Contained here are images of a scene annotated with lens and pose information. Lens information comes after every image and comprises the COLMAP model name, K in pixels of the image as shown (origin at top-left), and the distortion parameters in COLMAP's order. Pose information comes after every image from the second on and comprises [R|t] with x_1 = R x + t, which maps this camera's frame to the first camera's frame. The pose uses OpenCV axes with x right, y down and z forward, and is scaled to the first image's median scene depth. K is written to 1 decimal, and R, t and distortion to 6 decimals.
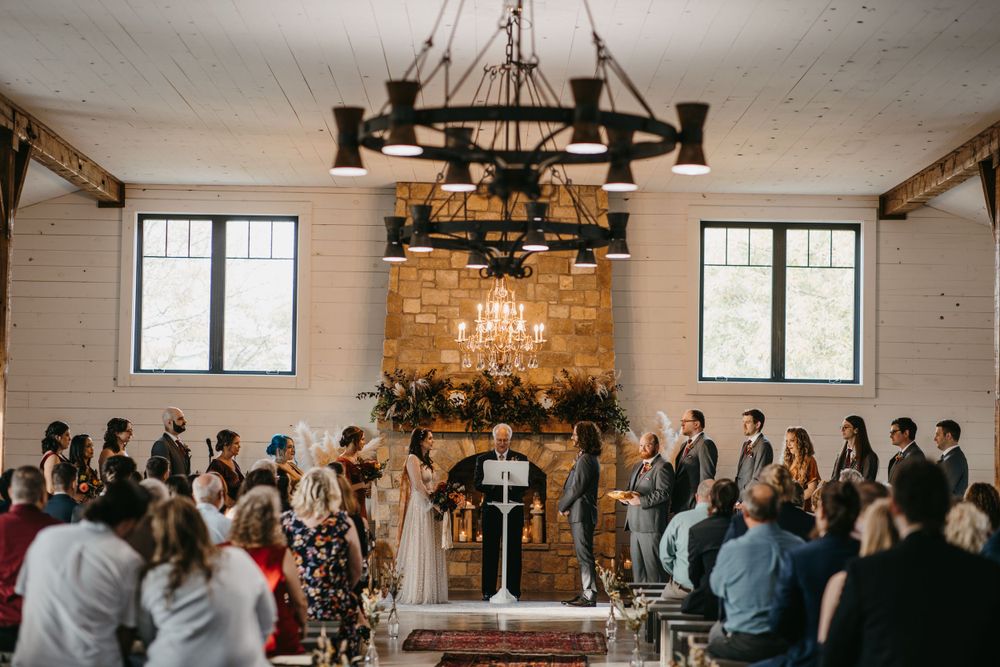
lens RADIAL K [[2393.8, 0, 490.2], [0, 2393.8, 340.4], [0, 0, 1]] dist [0.091012, 0.000000]
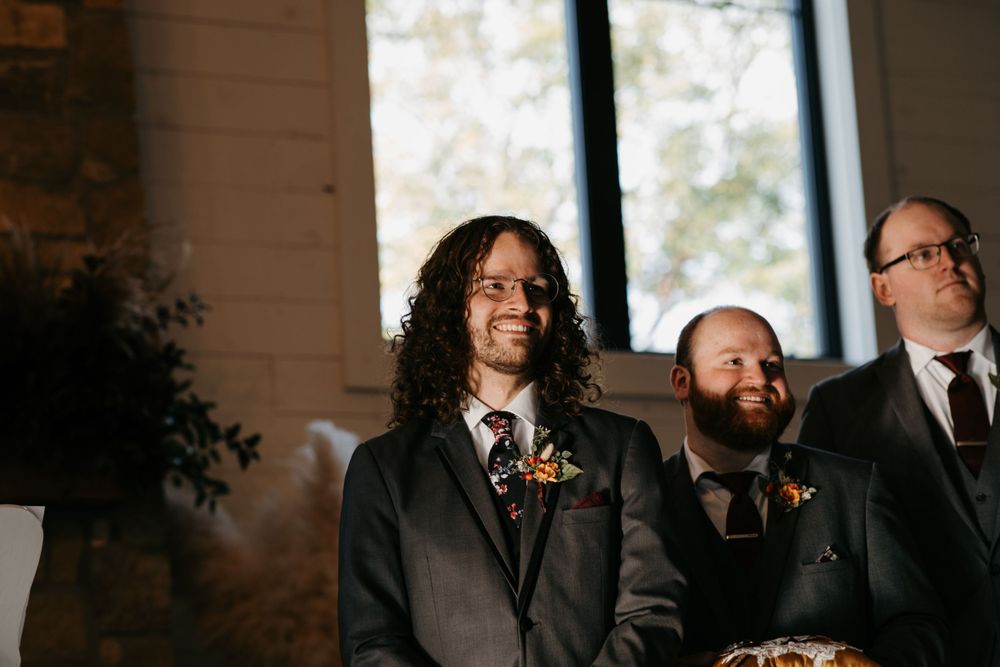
lens RADIAL K [[2393.8, 0, 502.2], [0, 2393.8, 343.4], [0, 0, 1]] dist [0.091012, 0.000000]
pose [[0.893229, 0.018885, 0.449206, -0.026234], [0.050888, 0.988451, -0.142744, 0.058828], [-0.446714, 0.150362, 0.881951, 0.770270]]
